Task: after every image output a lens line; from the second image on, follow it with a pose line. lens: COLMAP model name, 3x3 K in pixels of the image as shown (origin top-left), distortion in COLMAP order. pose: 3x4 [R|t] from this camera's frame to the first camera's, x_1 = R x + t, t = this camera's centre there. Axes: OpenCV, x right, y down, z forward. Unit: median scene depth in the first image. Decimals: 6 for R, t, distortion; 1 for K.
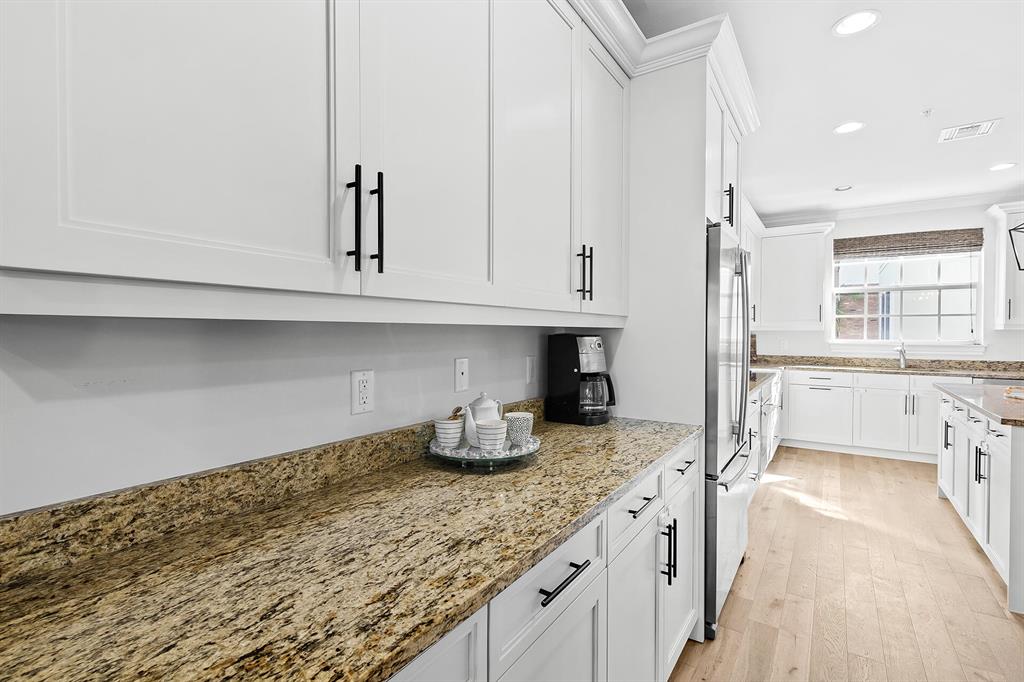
lens RADIAL K [[483.0, 0, 516.7], [0, 483.0, 339.3], [0, 0, 1]] dist [0.011253, -0.000701]
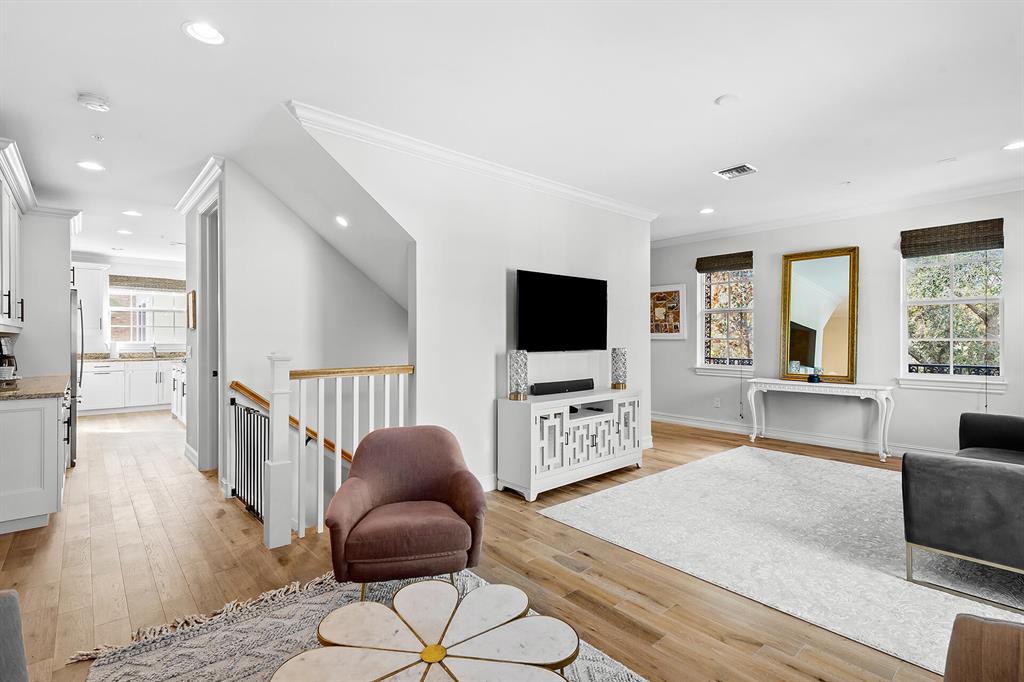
lens RADIAL K [[483.0, 0, 513.3], [0, 483.0, 342.0], [0, 0, 1]] dist [0.011253, -0.000701]
pose [[0.258530, -0.007317, 0.965975, -0.513361], [0.007857, 0.999954, 0.005472, 0.005248], [-0.965971, 0.006175, 0.258576, -0.640343]]
